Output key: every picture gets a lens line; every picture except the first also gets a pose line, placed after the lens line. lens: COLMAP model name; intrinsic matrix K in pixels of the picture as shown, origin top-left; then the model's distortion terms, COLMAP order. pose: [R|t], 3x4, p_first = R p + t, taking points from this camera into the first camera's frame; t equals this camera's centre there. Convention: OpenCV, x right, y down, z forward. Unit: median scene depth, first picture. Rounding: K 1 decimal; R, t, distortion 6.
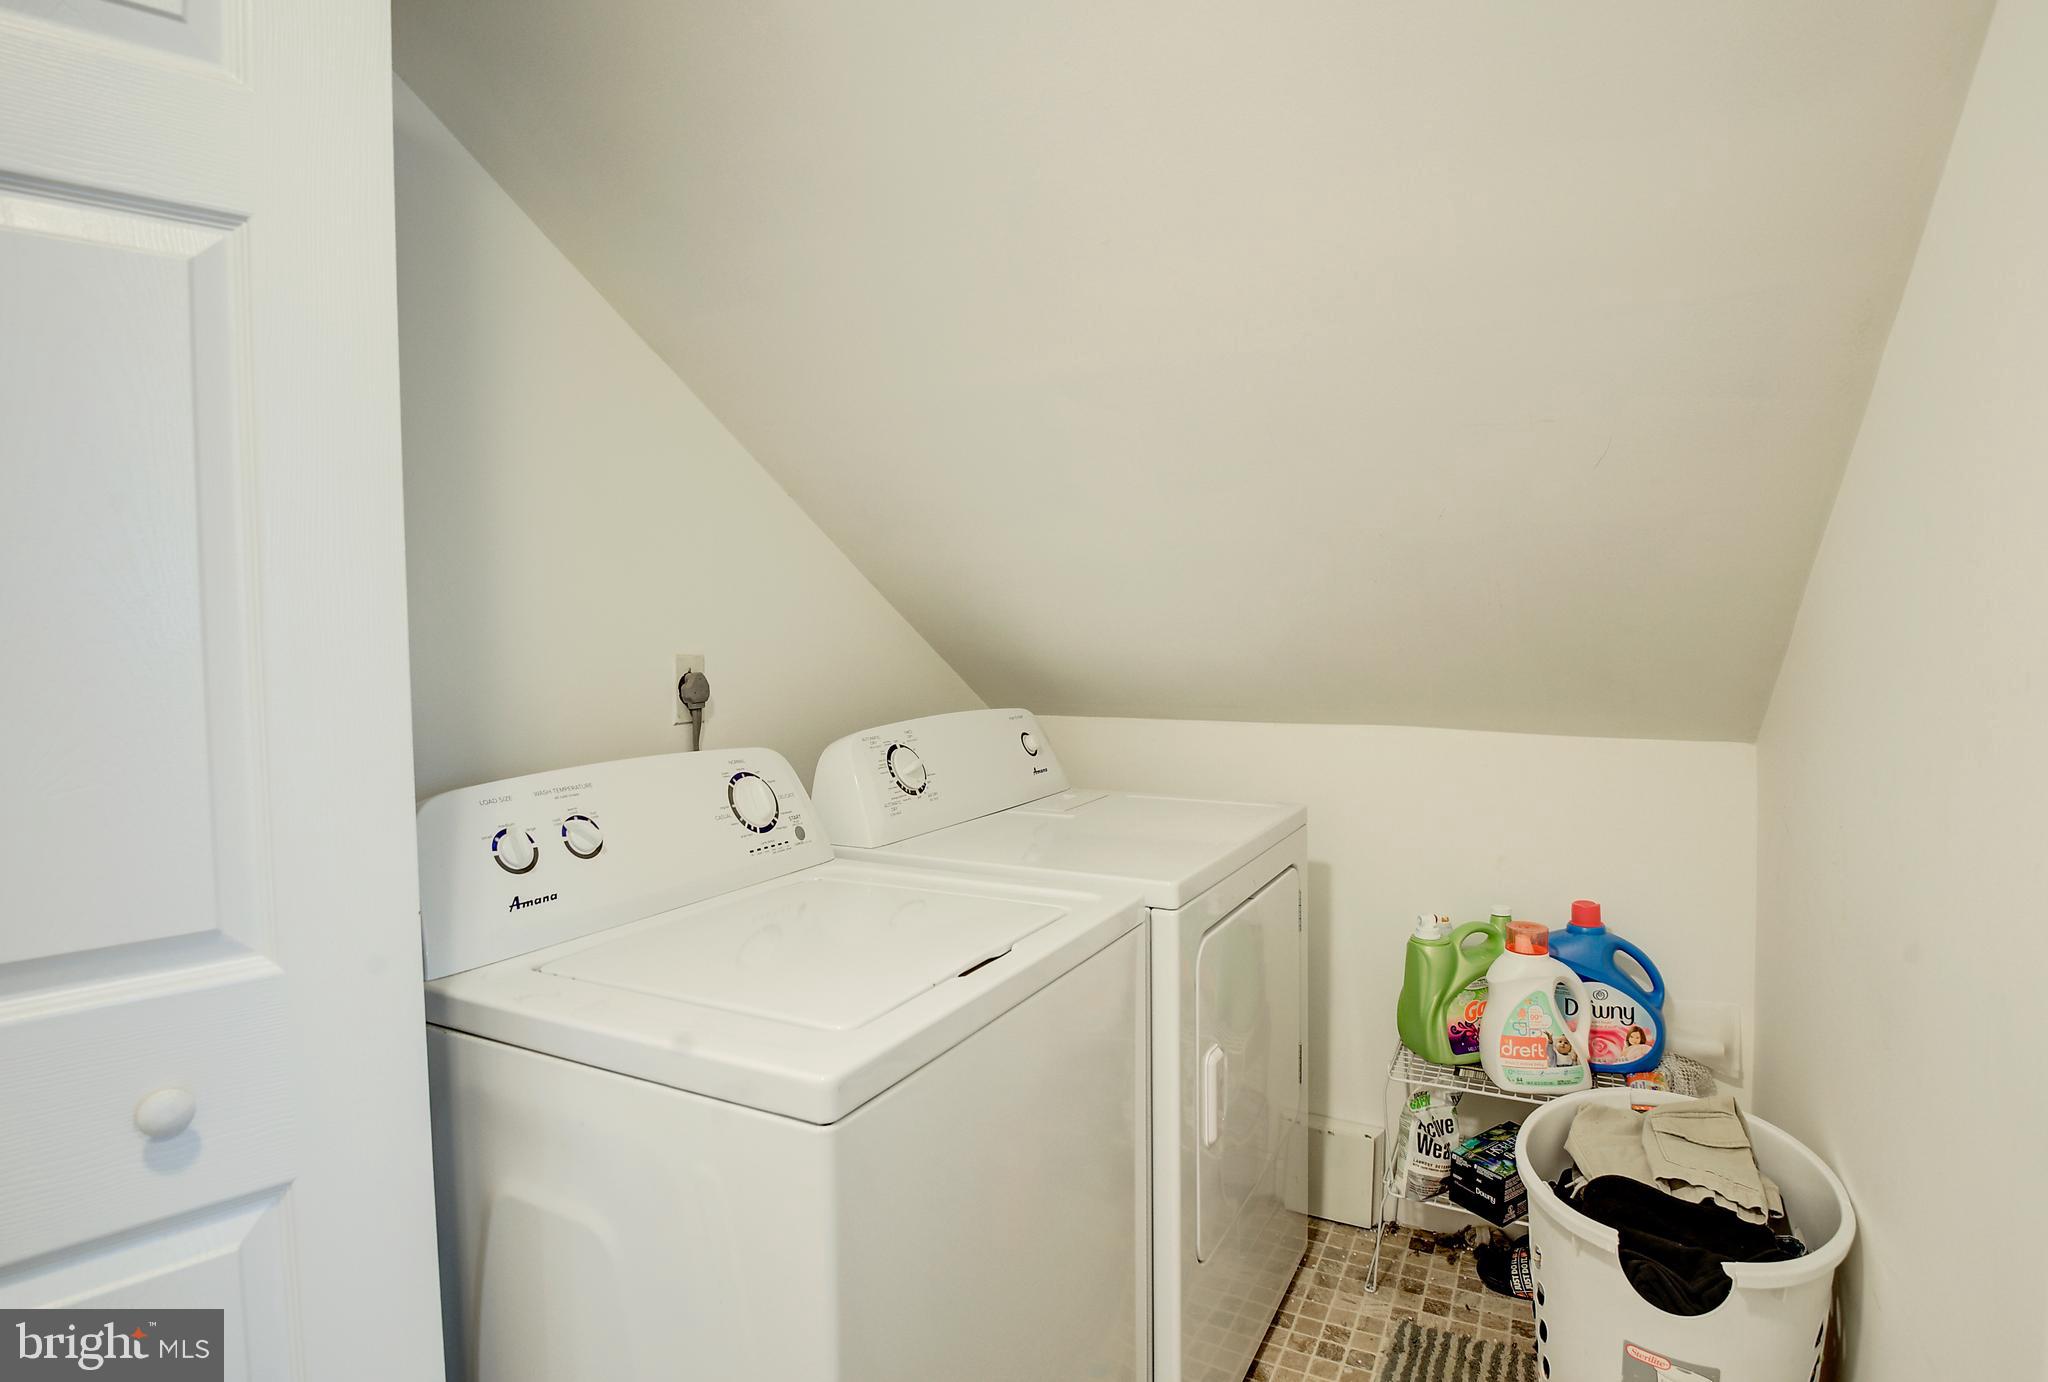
lens RADIAL K [[1077.8, 0, 1022.1], [0, 1077.8, 670.2], [0, 0, 1]] dist [-0.000780, -0.018838]
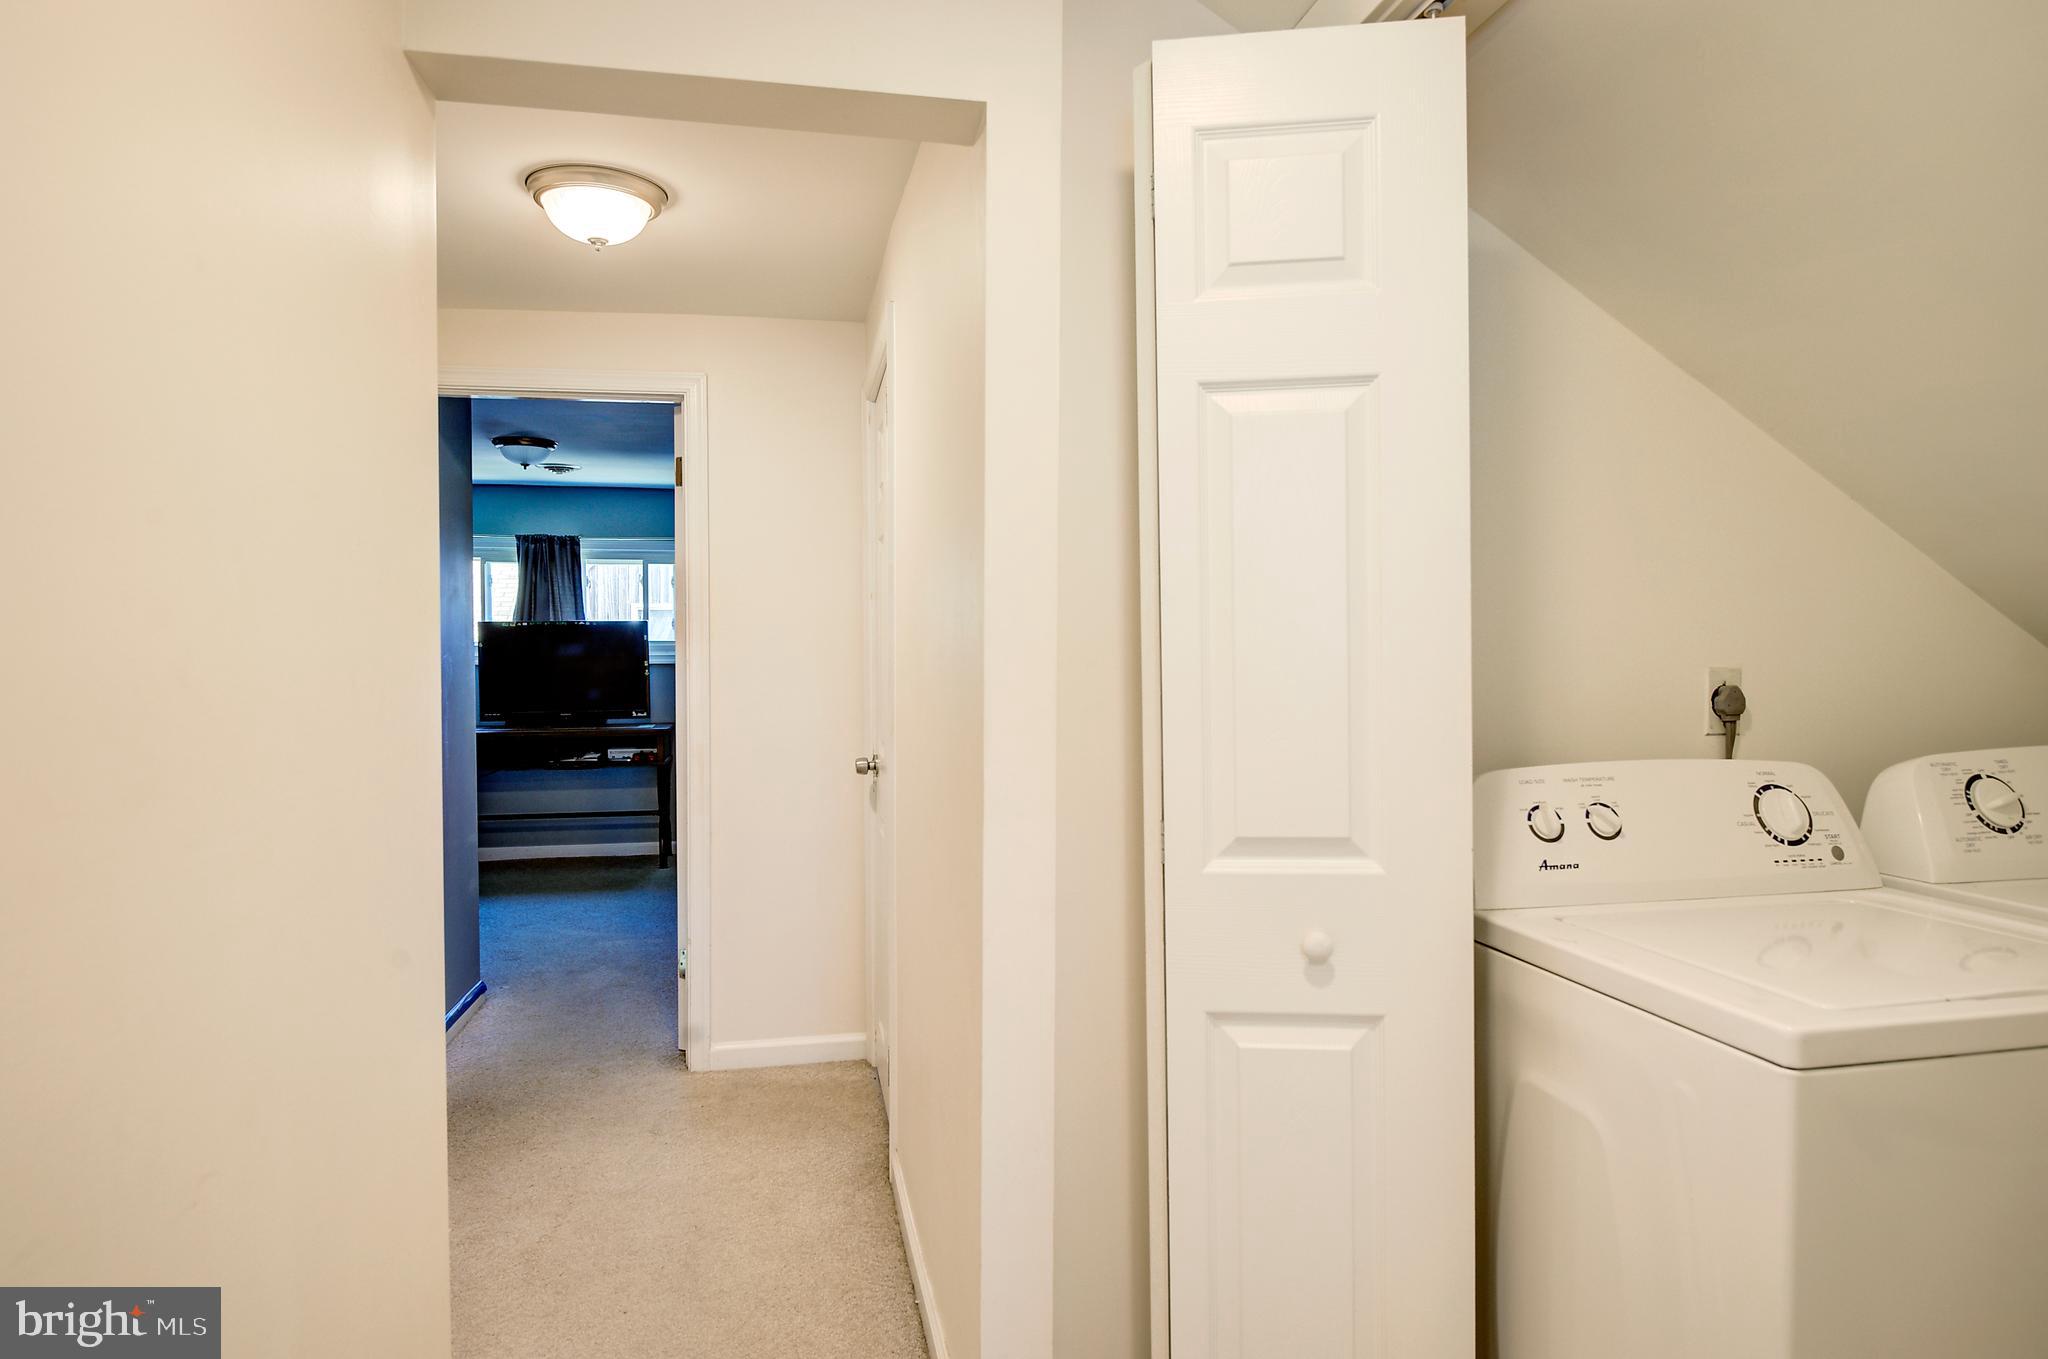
lens RADIAL K [[1207.1, 0, 1021.9], [0, 1207.1, 681.2], [0, 0, 1]] dist [-0.003333, -0.003294]
pose [[0.644013, 0.025173, -0.764600, 0.155421], [-0.027394, 0.999576, 0.009835, 0.006158], [0.764524, 0.014612, 0.644430, -0.280520]]
